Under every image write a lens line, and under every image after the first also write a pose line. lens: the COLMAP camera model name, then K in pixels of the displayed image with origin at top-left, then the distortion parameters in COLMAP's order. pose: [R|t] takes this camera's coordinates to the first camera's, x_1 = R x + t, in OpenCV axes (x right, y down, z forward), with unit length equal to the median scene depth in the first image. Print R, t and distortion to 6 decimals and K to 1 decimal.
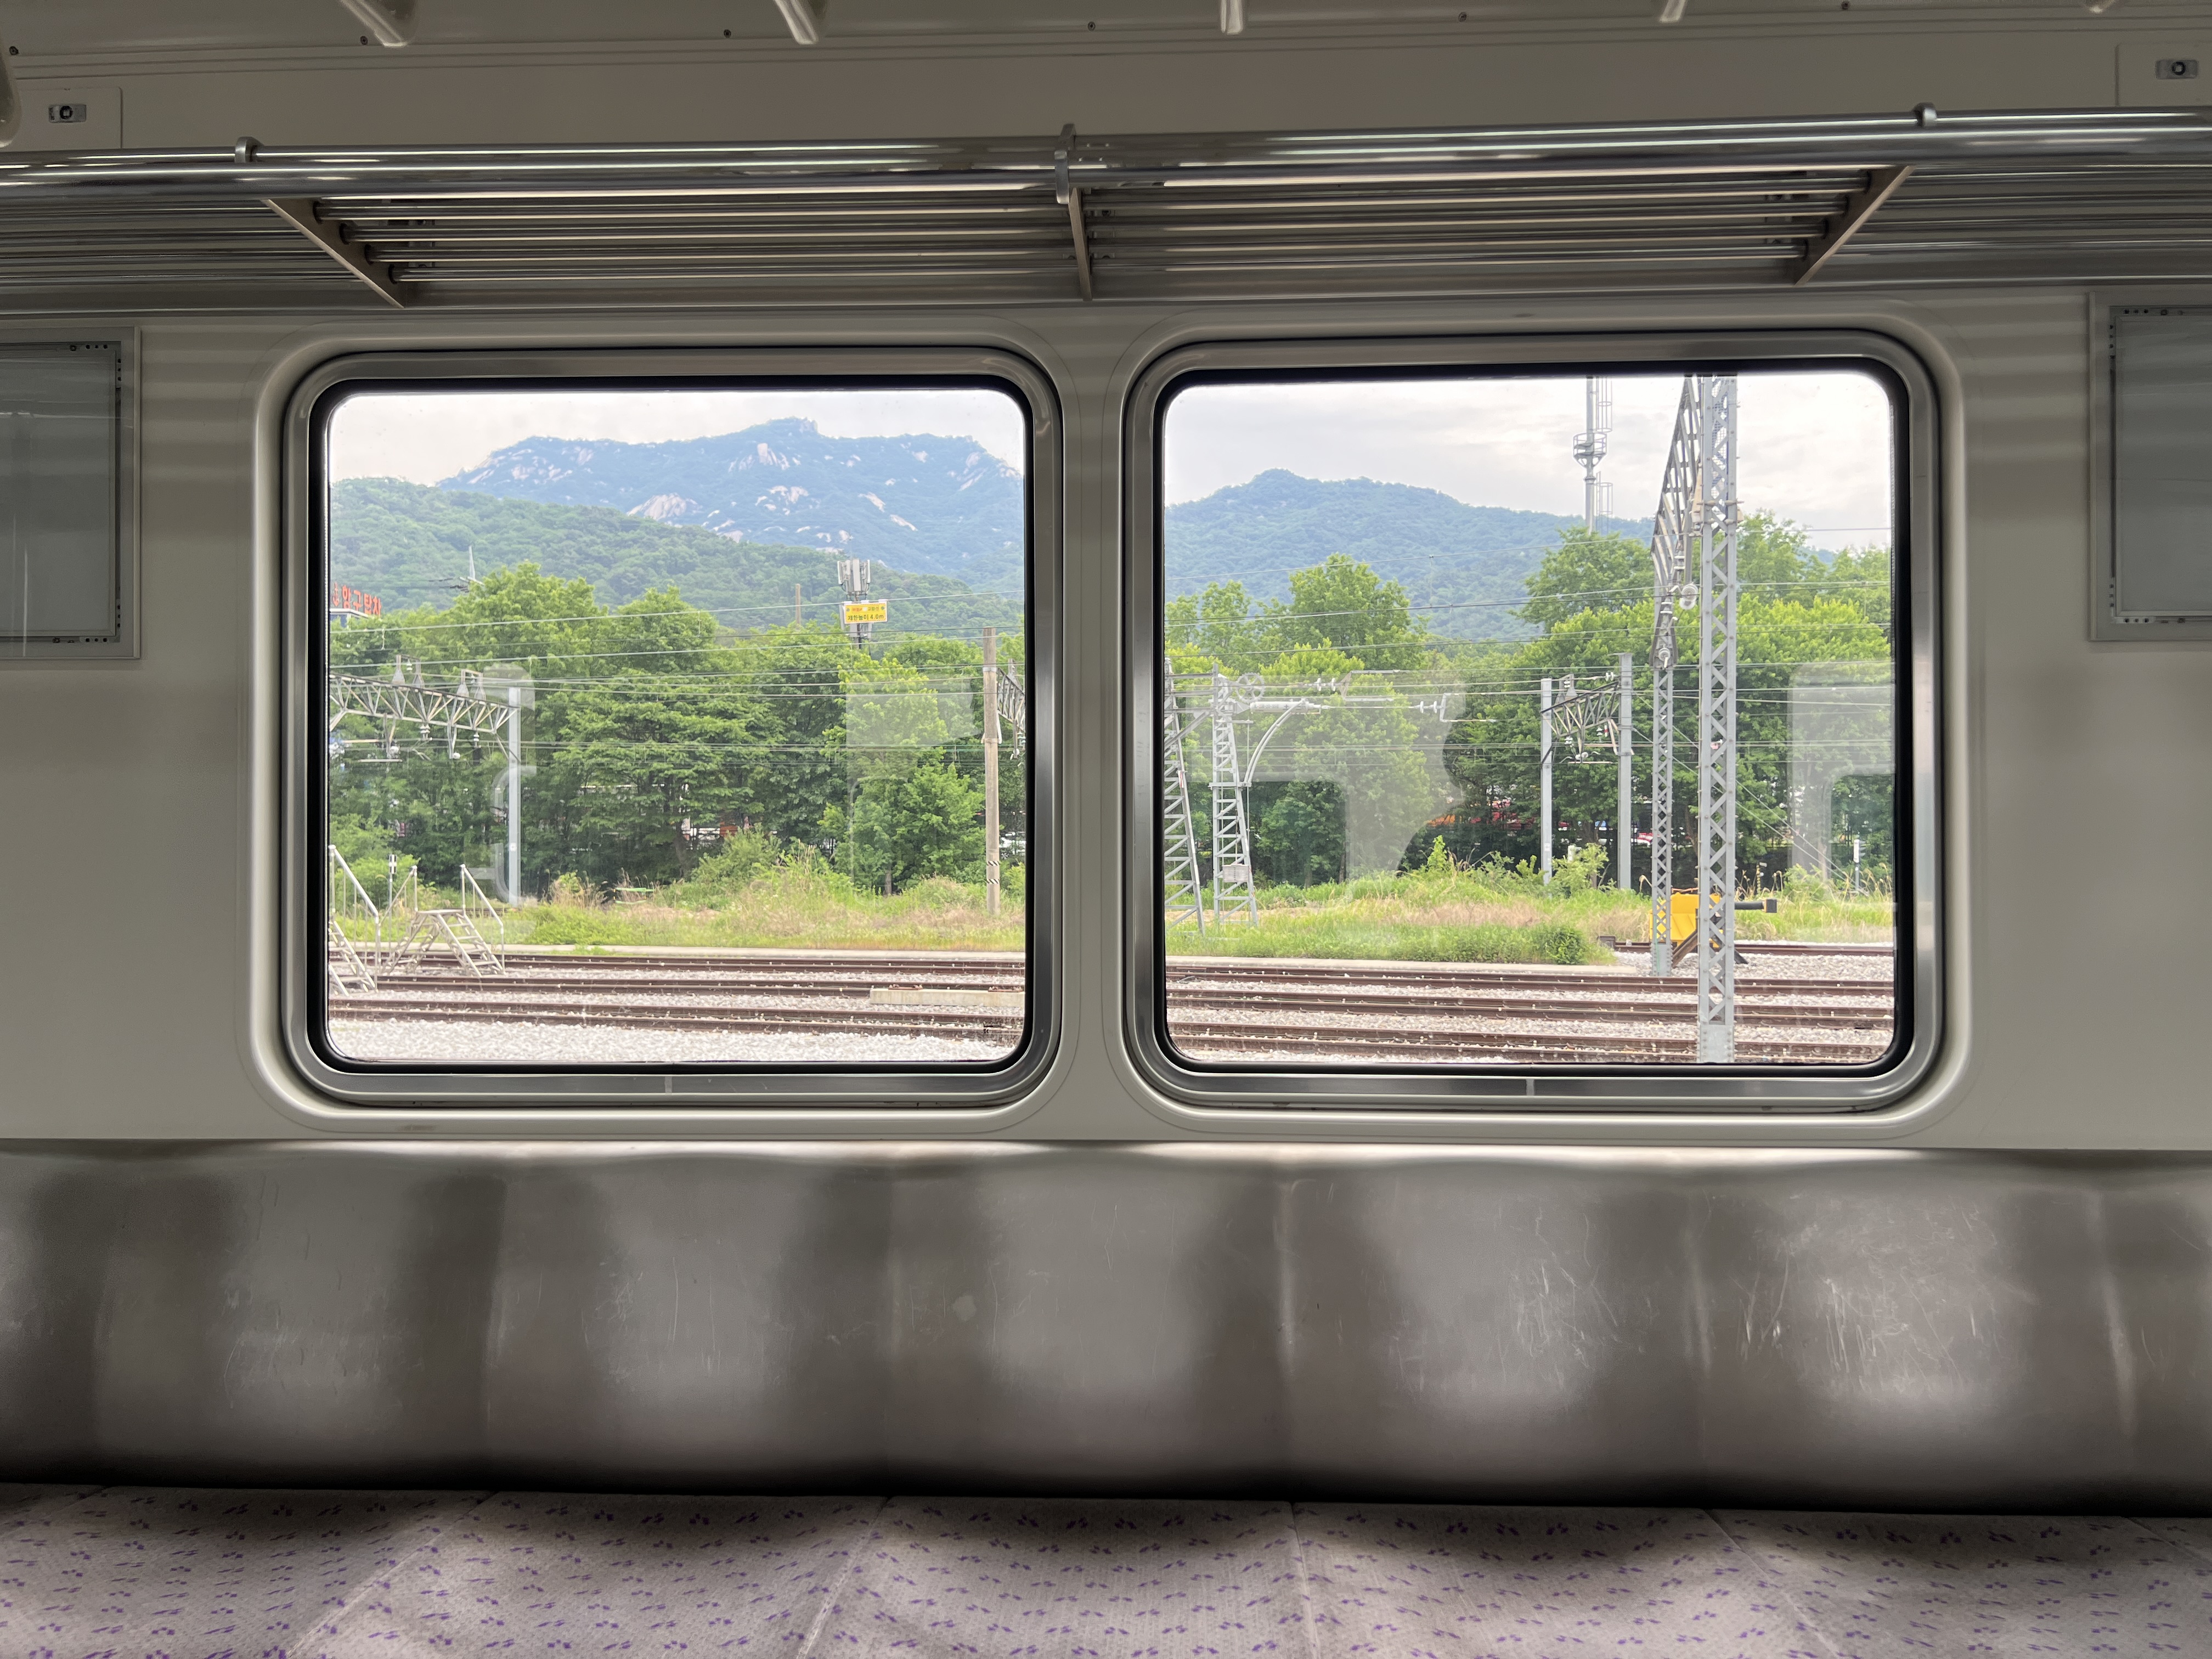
lens RADIAL K [[1693.8, 0, 1117.9], [0, 1693.8, 832.8], [0, 0, 1]] dist [0.038542, -0.047505]
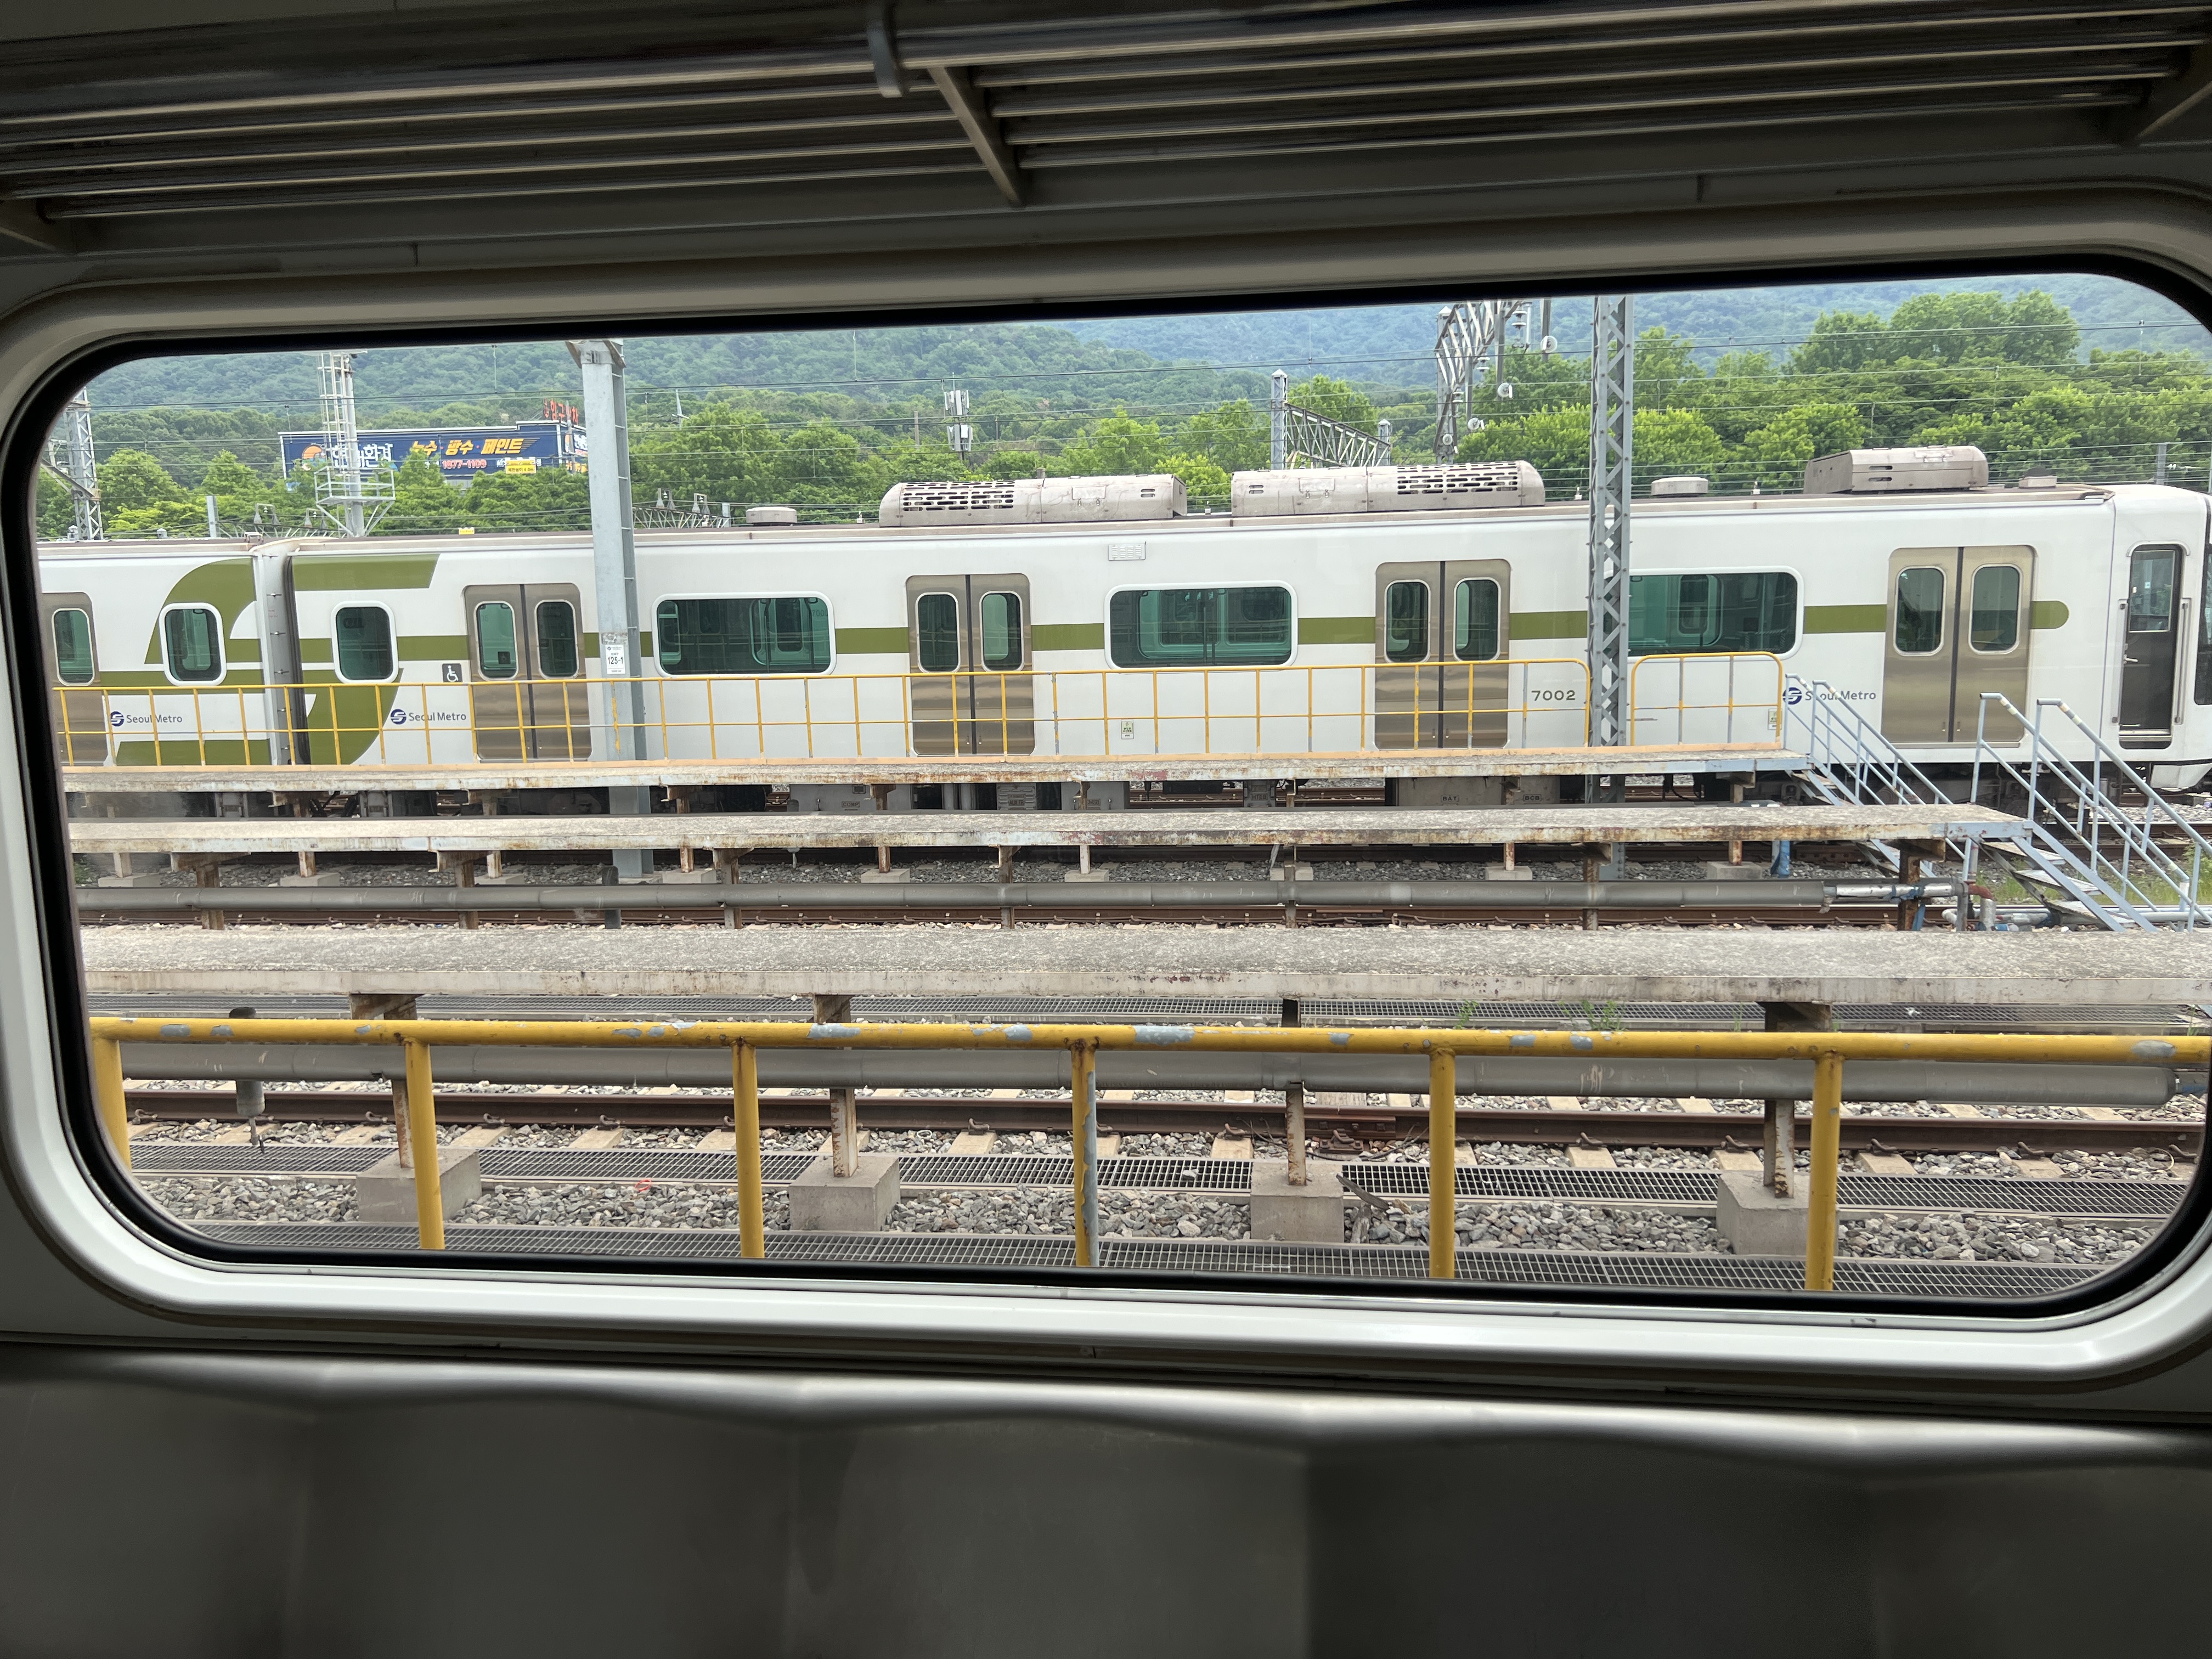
lens RADIAL K [[1693.8, 0, 1105.0], [0, 1693.8, 834.3], [0, 0, 1]] dist [0.038542, -0.047505]
pose [[0.996827, -0.008433, -0.079147, 1.099618], [0.020008, 0.988992, 0.146611, -0.165721], [0.077040, -0.147729, 0.986023, -6.217632]]
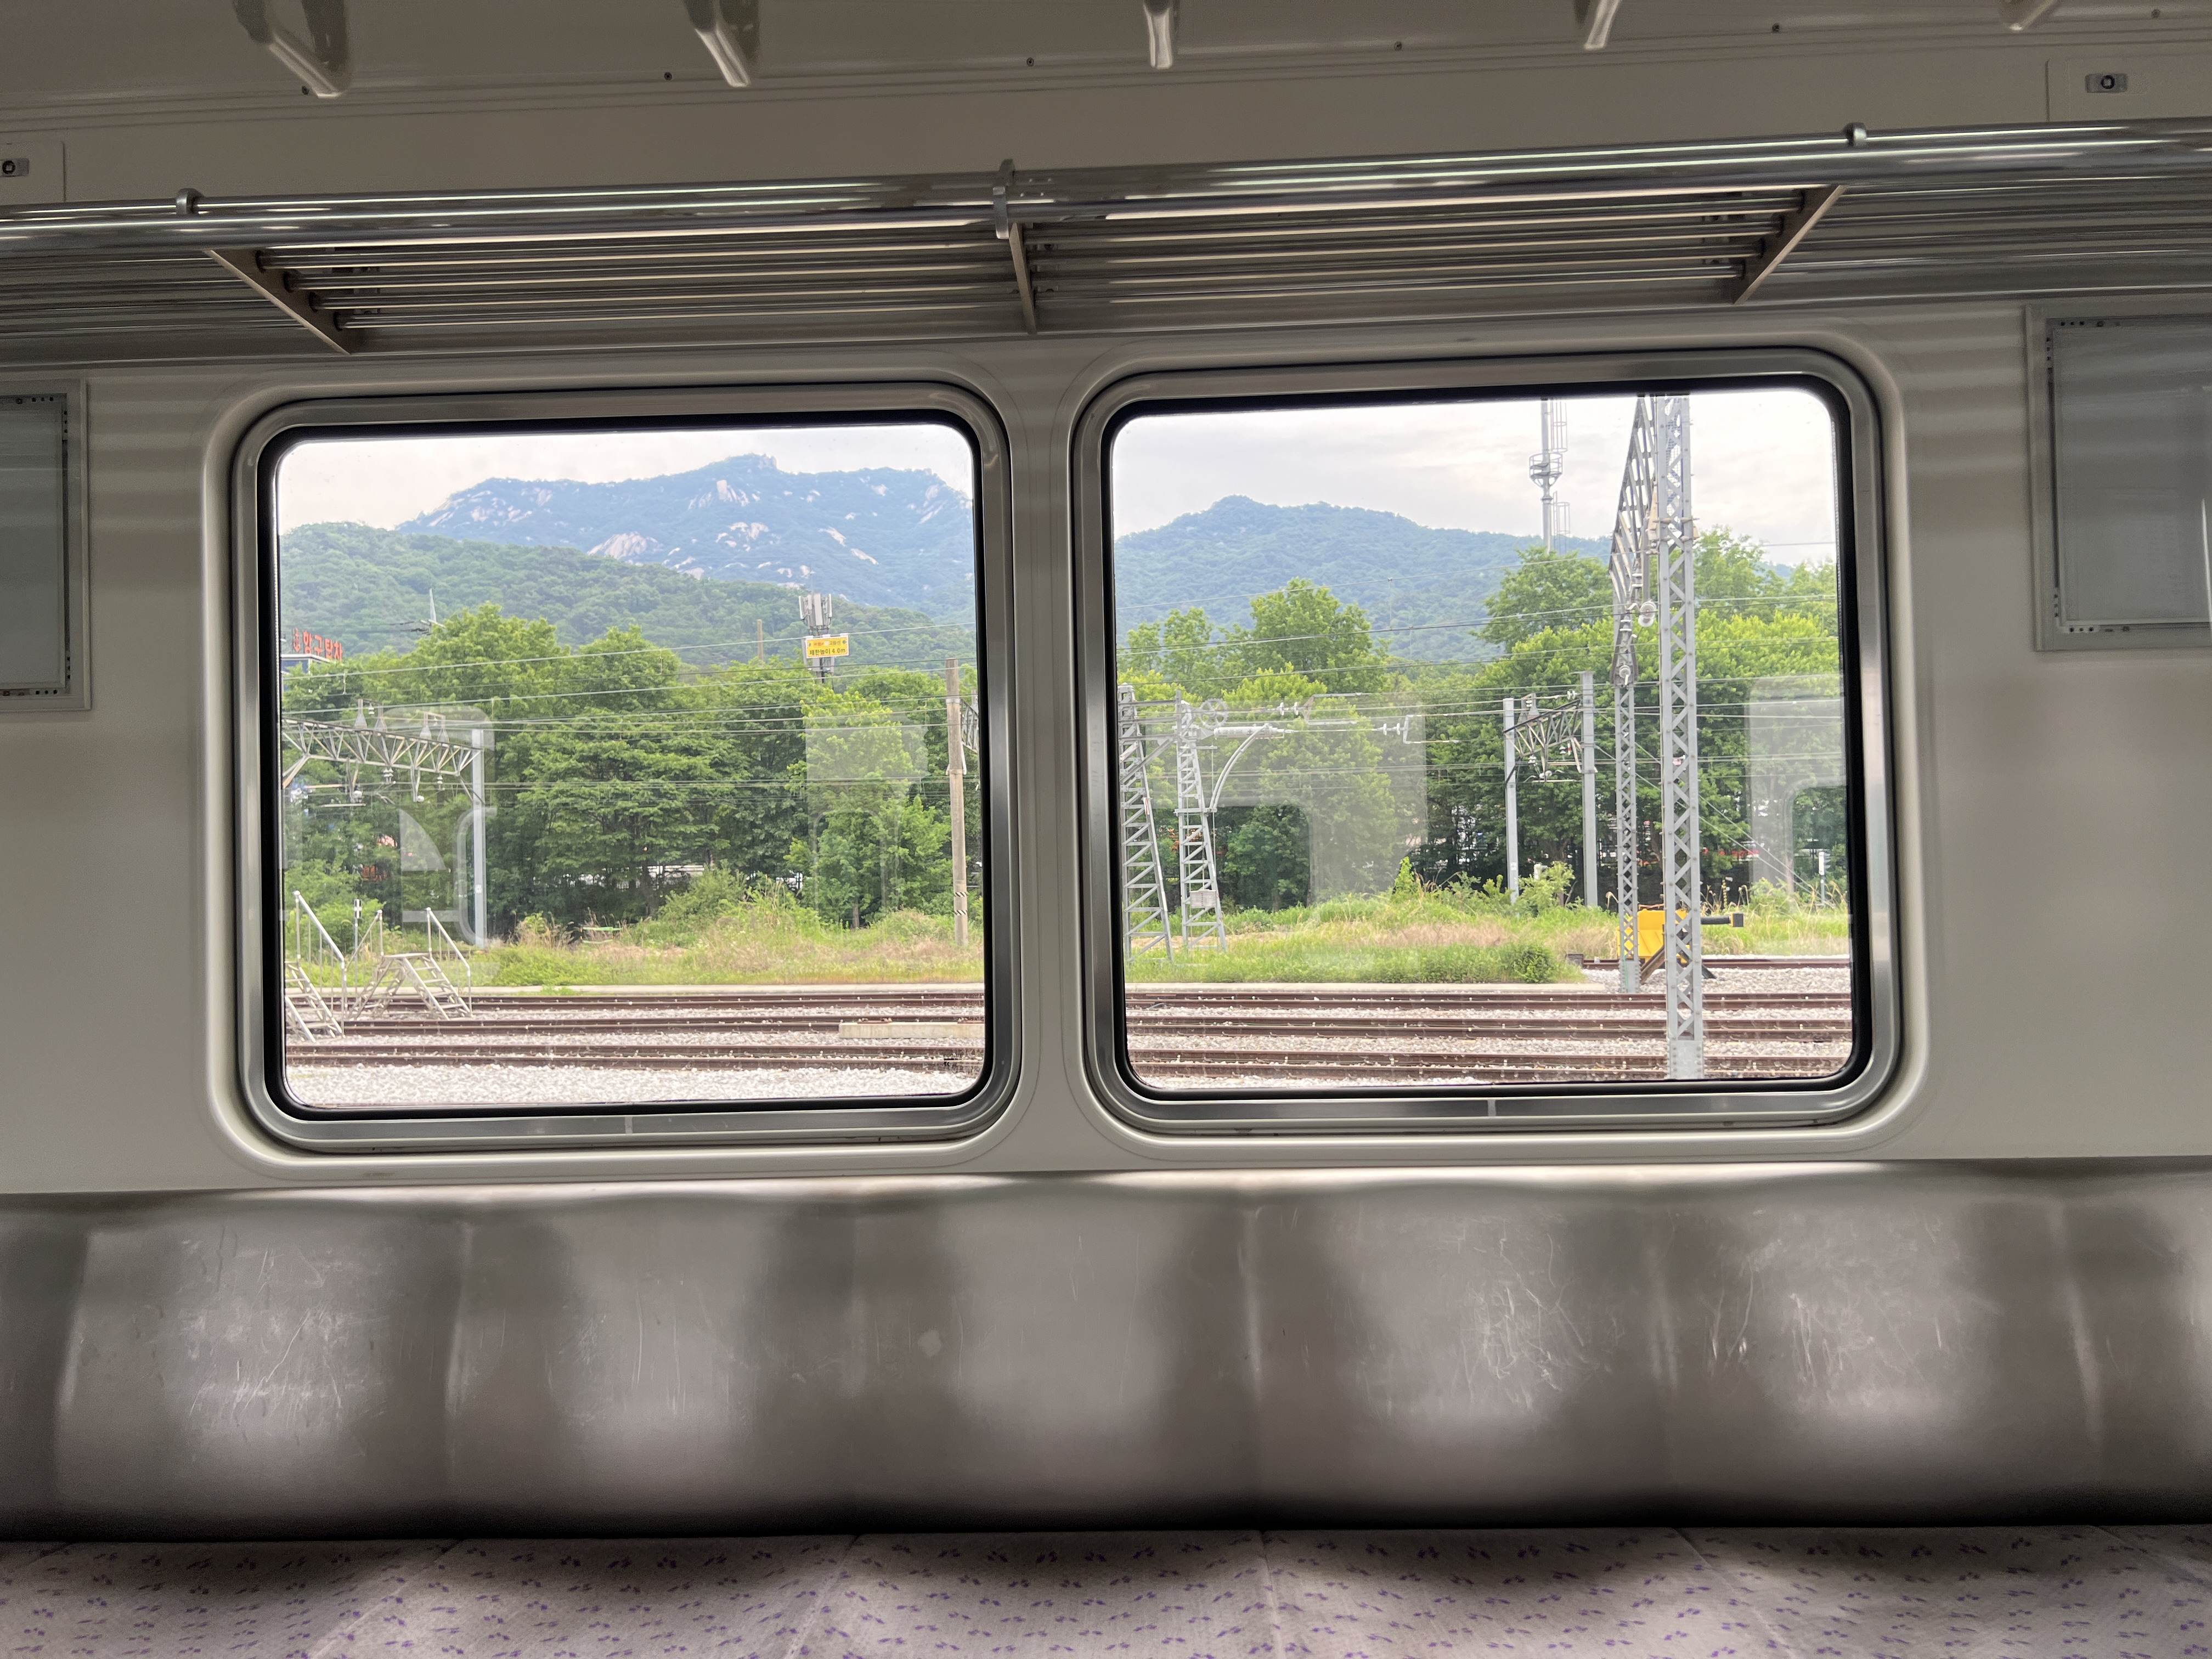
lens RADIAL K [[1693.8, 0, 1094.4], [0, 1693.8, 837.6], [0, 0, 1]] dist [0.038542, -0.047505]
pose [[0.999748, -0.021693, 0.005798, 0.004237], [0.021771, 0.999667, -0.013818, -0.000331], [-0.005496, 0.013940, 0.999888, -0.000612]]
